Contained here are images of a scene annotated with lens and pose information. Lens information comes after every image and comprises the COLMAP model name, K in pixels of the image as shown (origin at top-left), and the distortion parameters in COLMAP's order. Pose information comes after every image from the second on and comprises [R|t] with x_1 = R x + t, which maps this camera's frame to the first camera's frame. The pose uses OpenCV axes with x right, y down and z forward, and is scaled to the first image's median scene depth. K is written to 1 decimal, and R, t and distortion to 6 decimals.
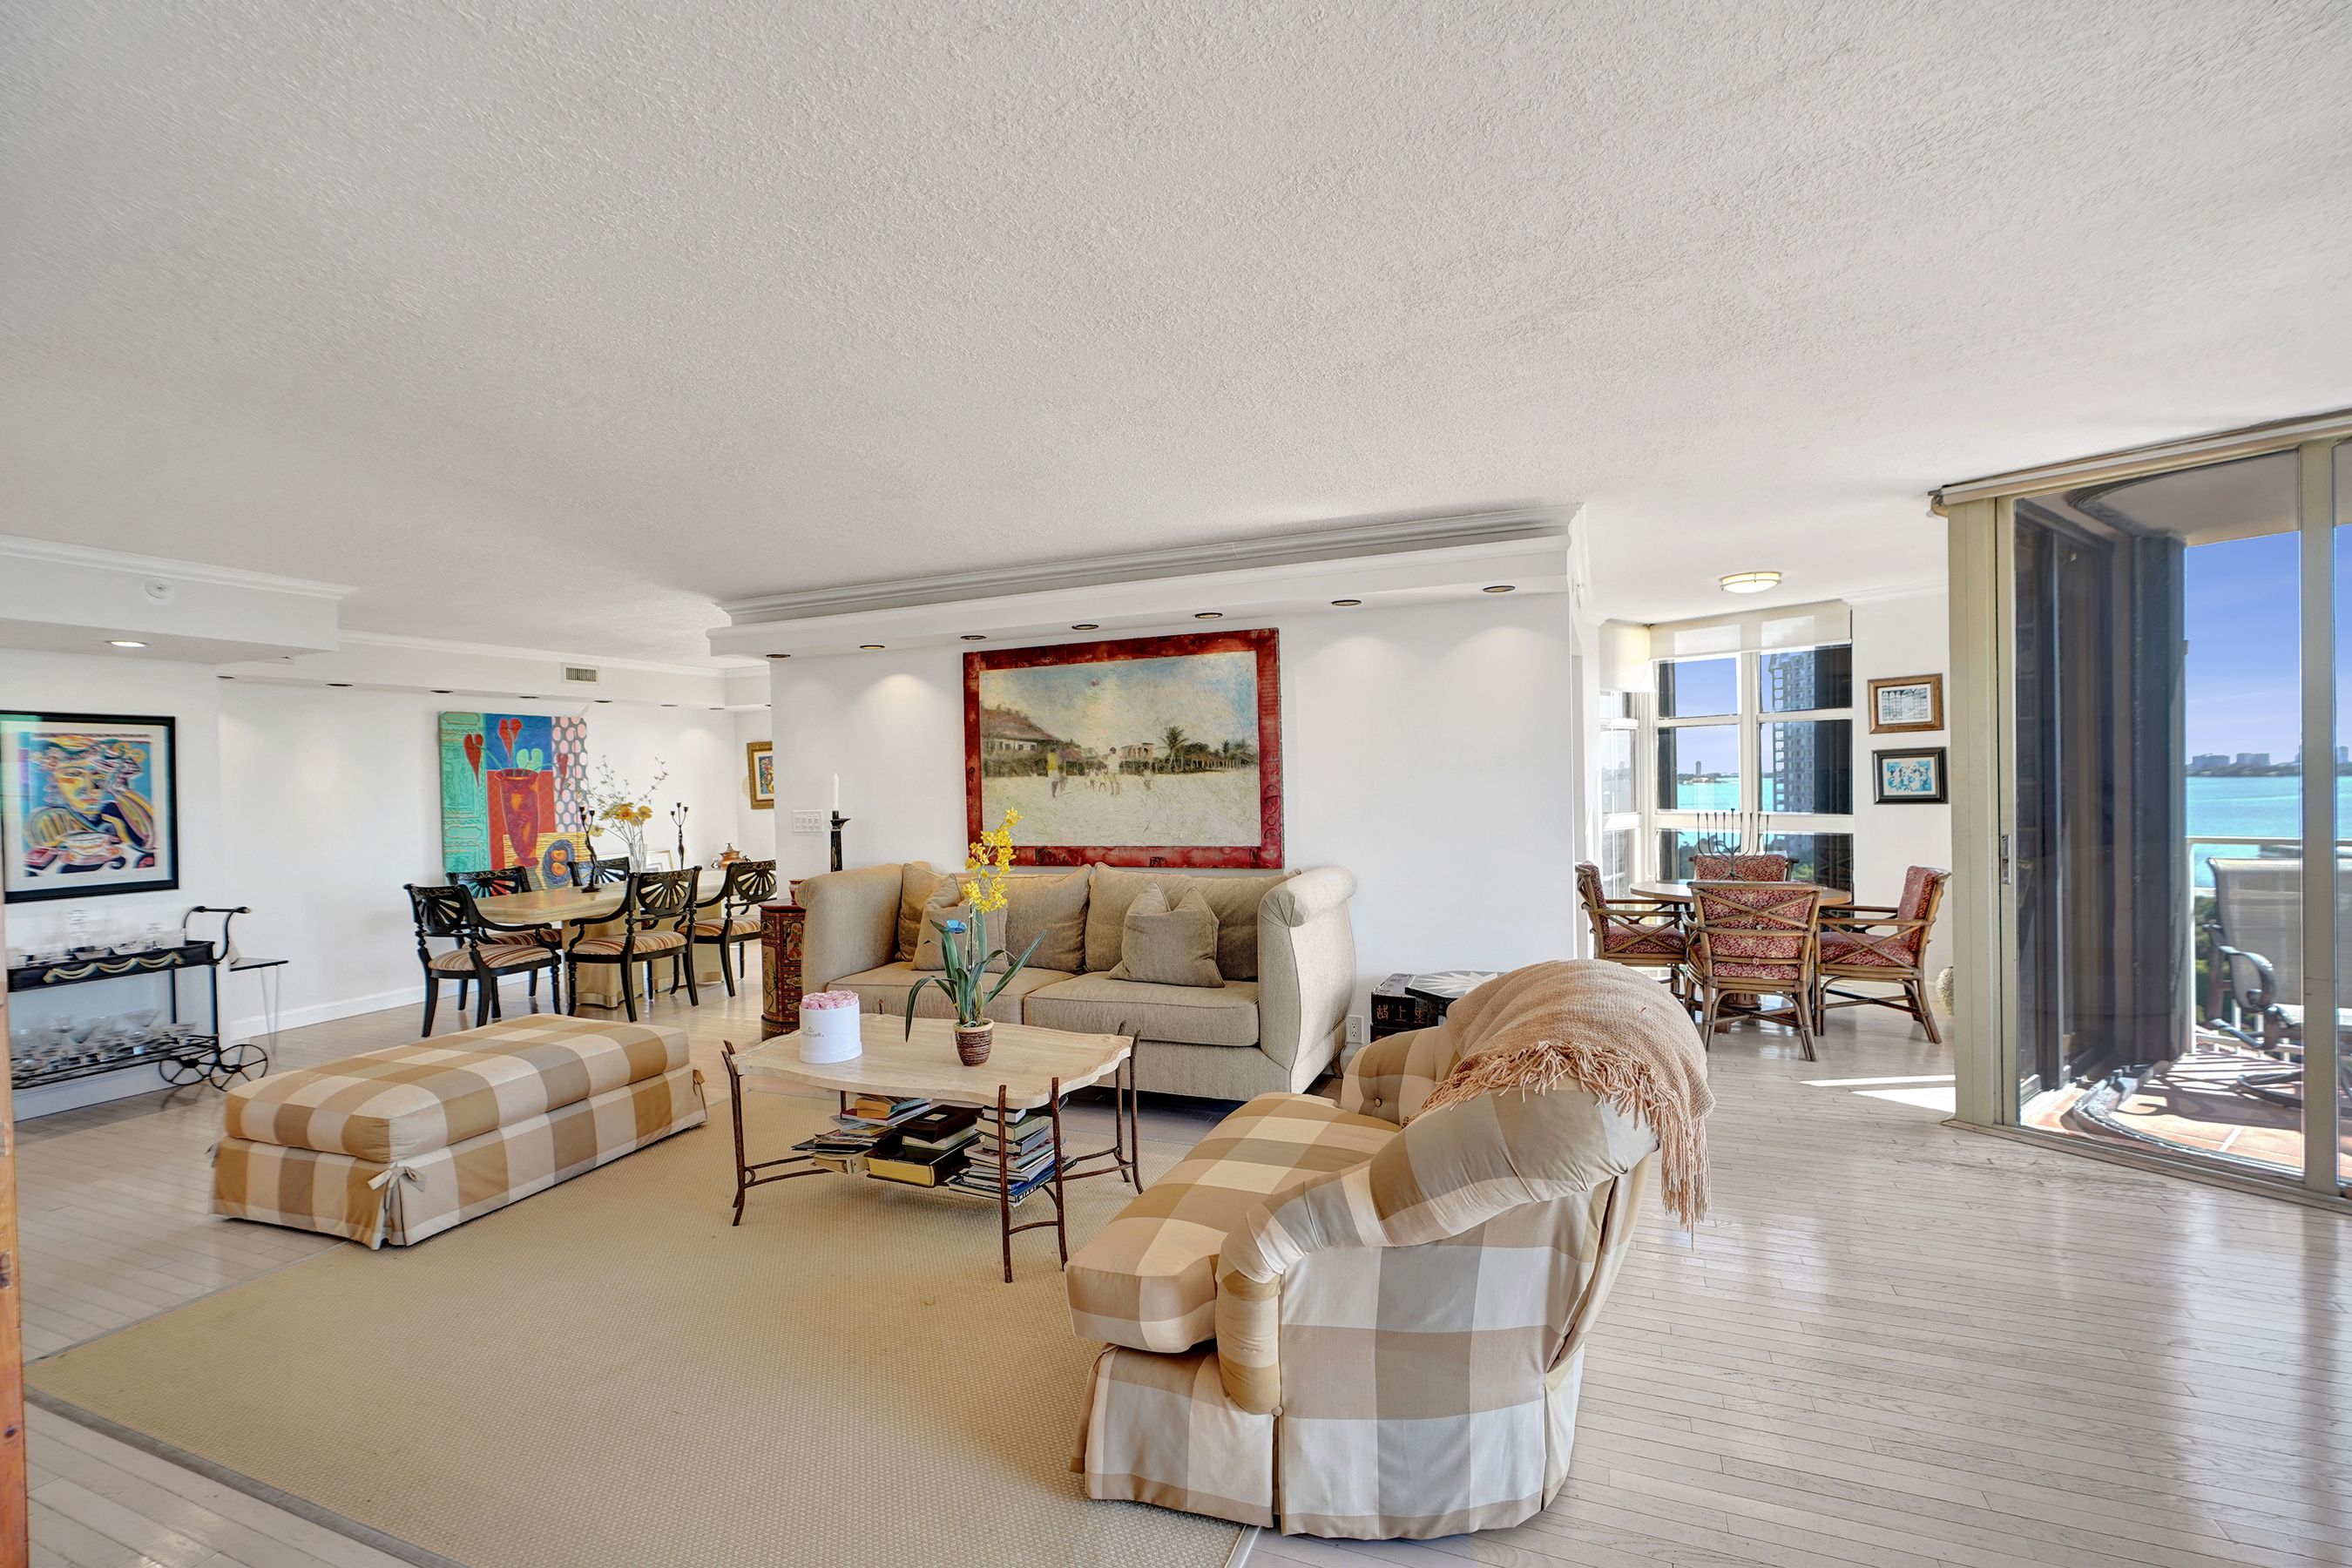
lens RADIAL K [[1036.6, 0, 1171.4], [0, 1036.6, 792.9], [0, 0, 1]] dist [-0.014776, 0.009676]
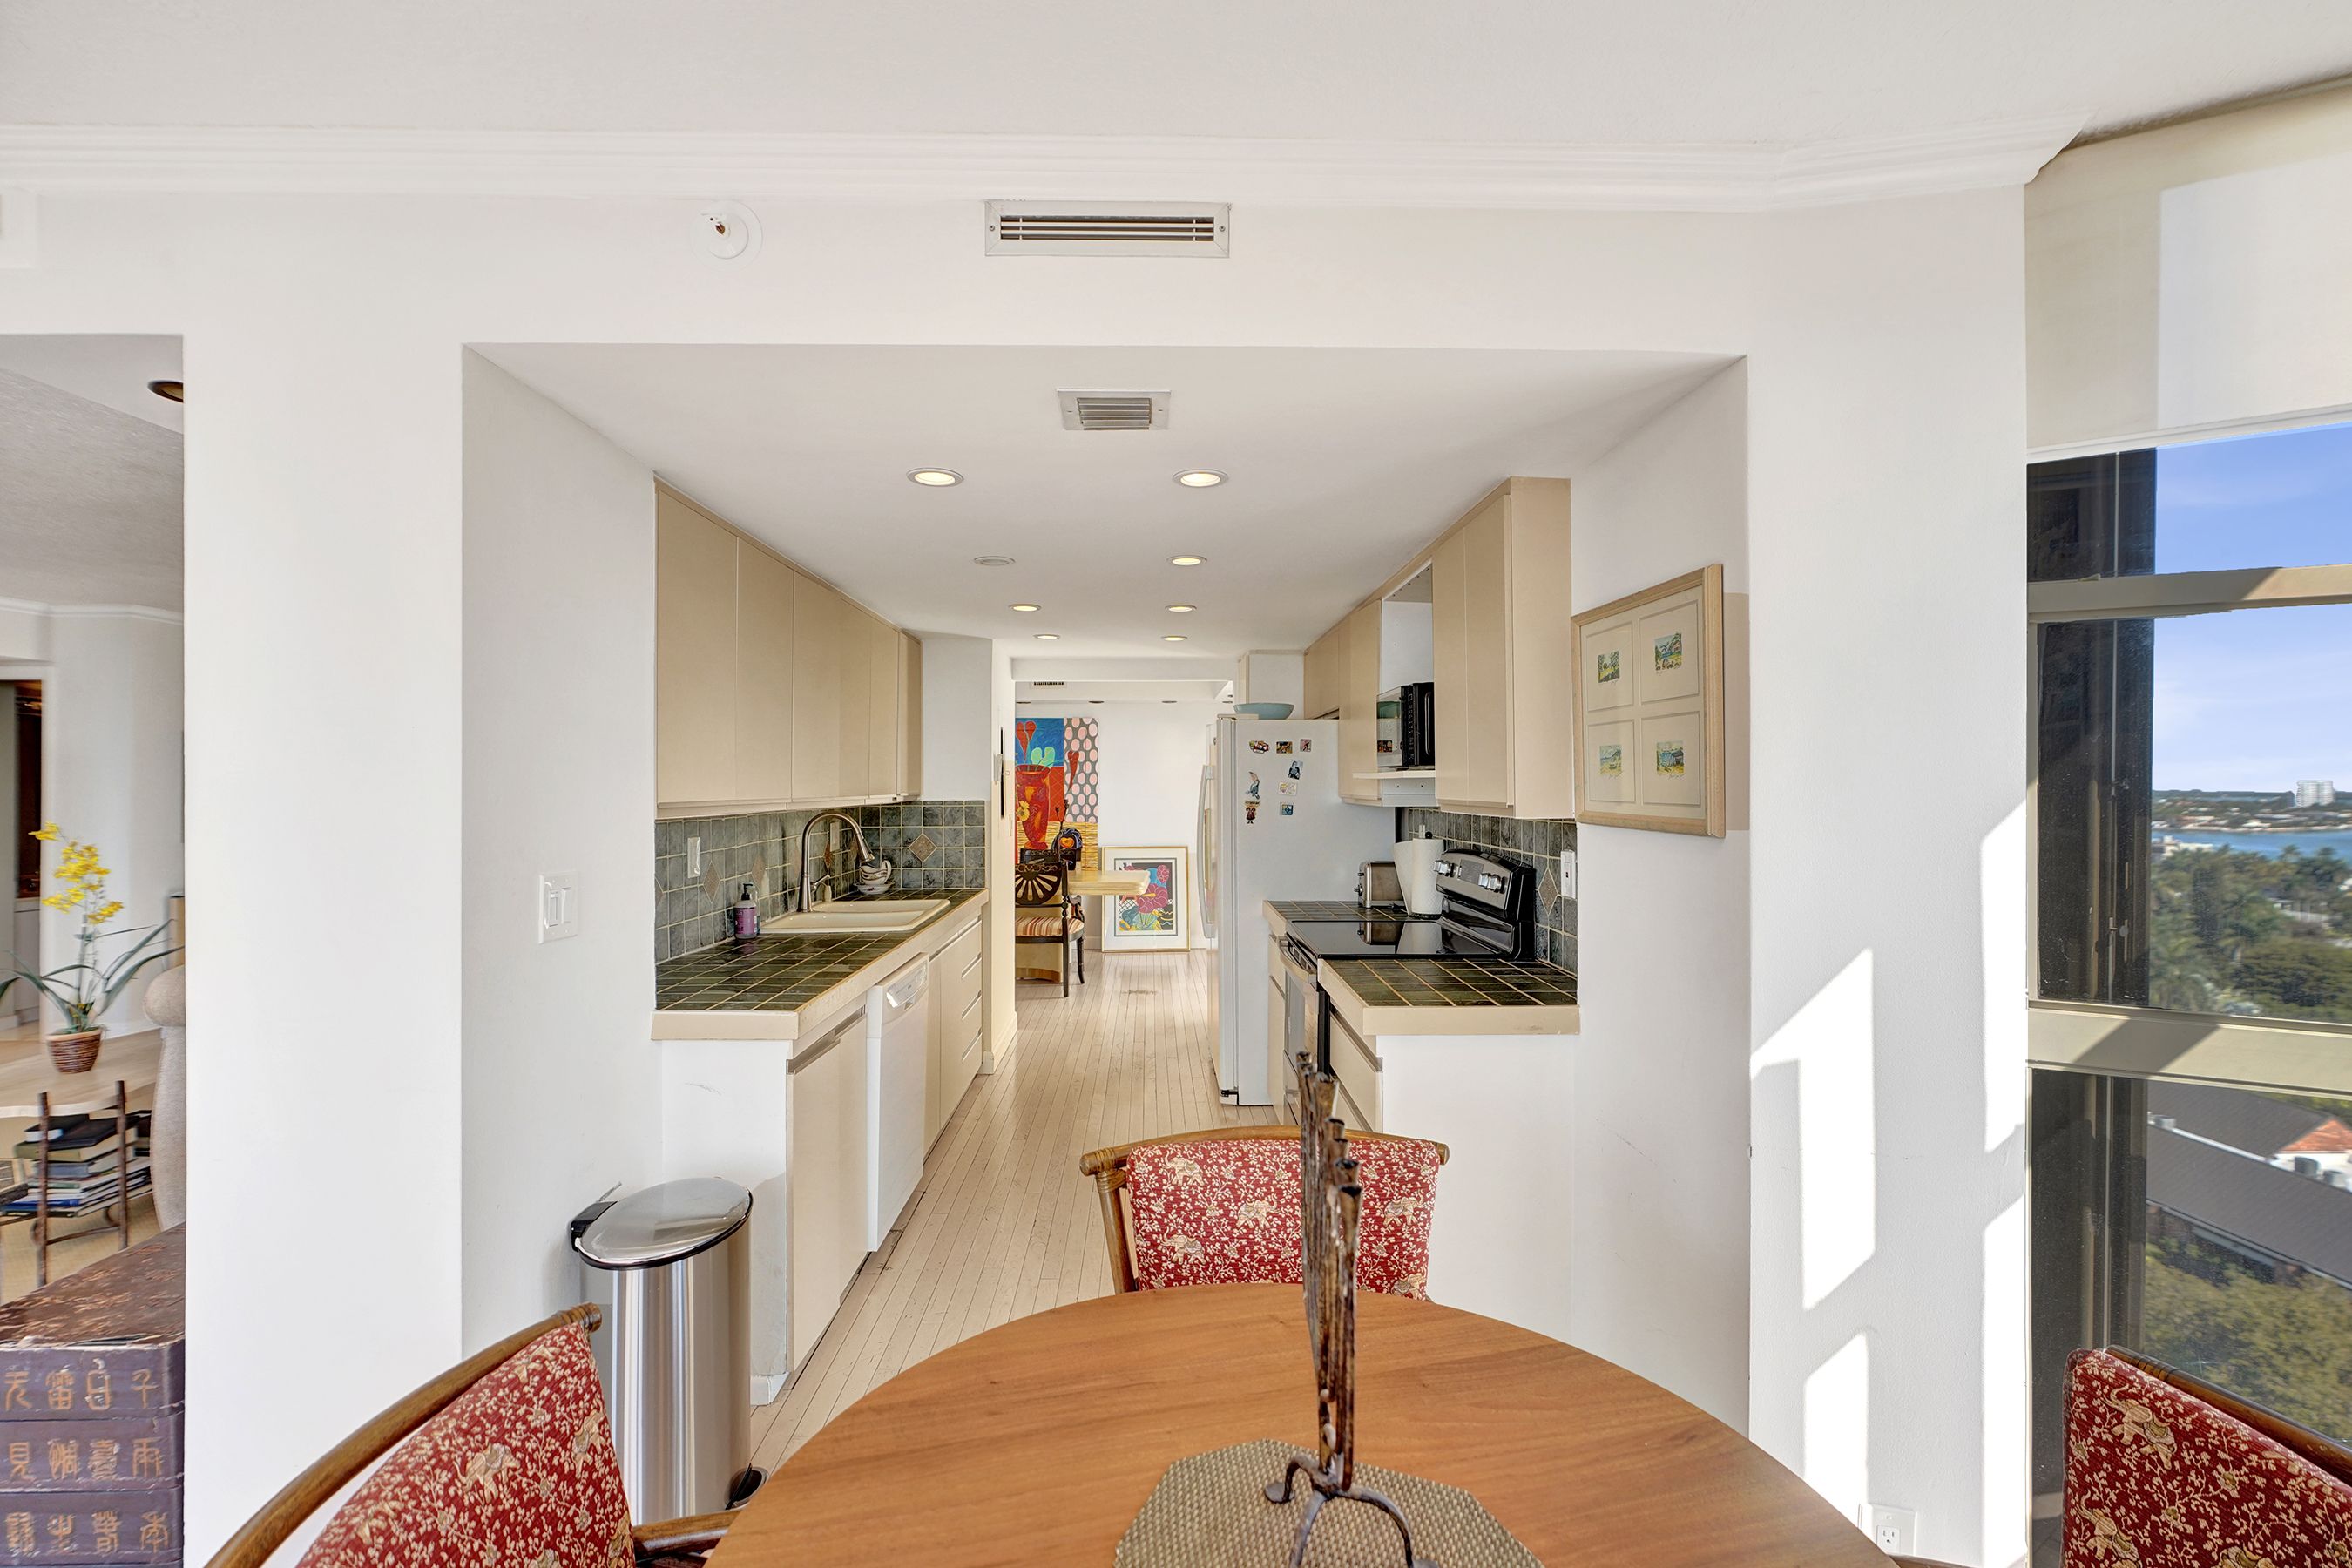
lens RADIAL K [[1055.2, 0, 1165.0], [0, 1055.2, 781.1], [0, 0, 1]] dist [0.000844, 0.000287]
pose [[0.393124, 0.020973, -0.919246, 0.734902], [-0.020589, 0.999690, 0.014004, -0.035669], [0.919255, 0.013421, 0.393433, 0.970637]]
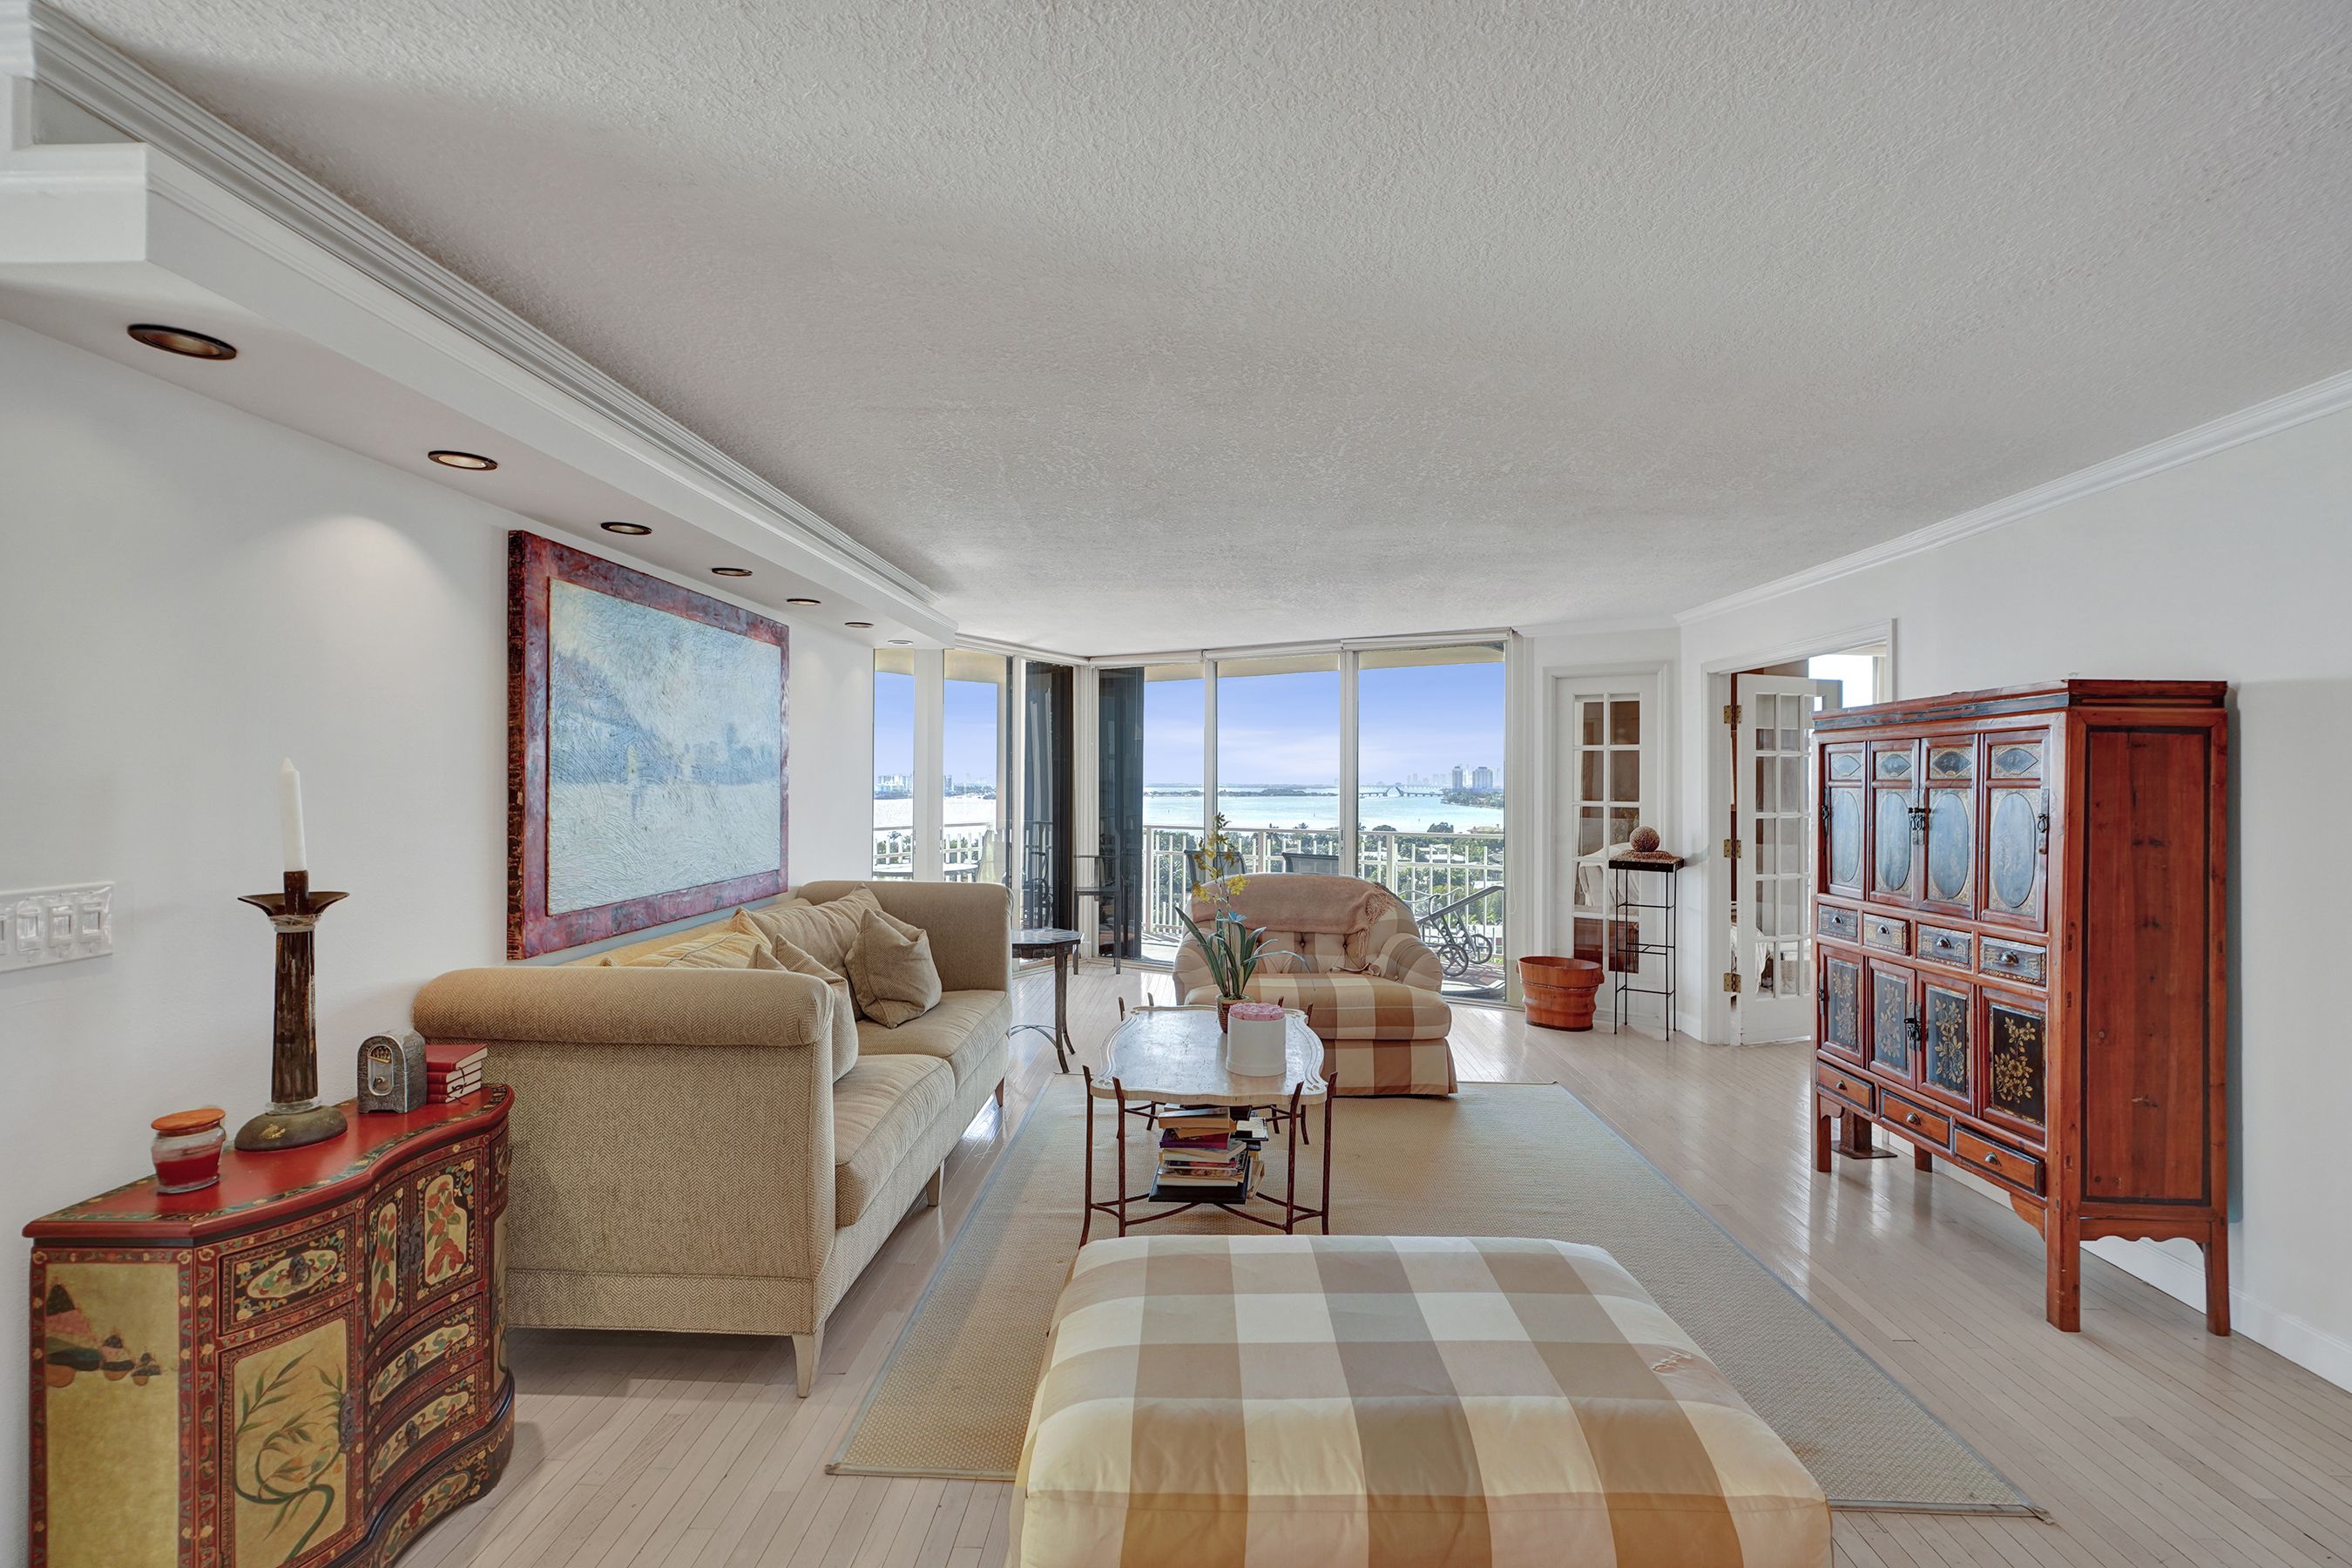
lens RADIAL K [[1073.1, 0, 1182.5], [0, 1073.1, 778.0], [0, 0, 1]] dist [-0.004084, 0.000873]
pose [[-0.351813, 0.024380, 0.935753, -0.807459], [0.018567, 0.999646, -0.019065, -0.001449], [-0.935886, 0.010667, -0.352142, 0.909139]]
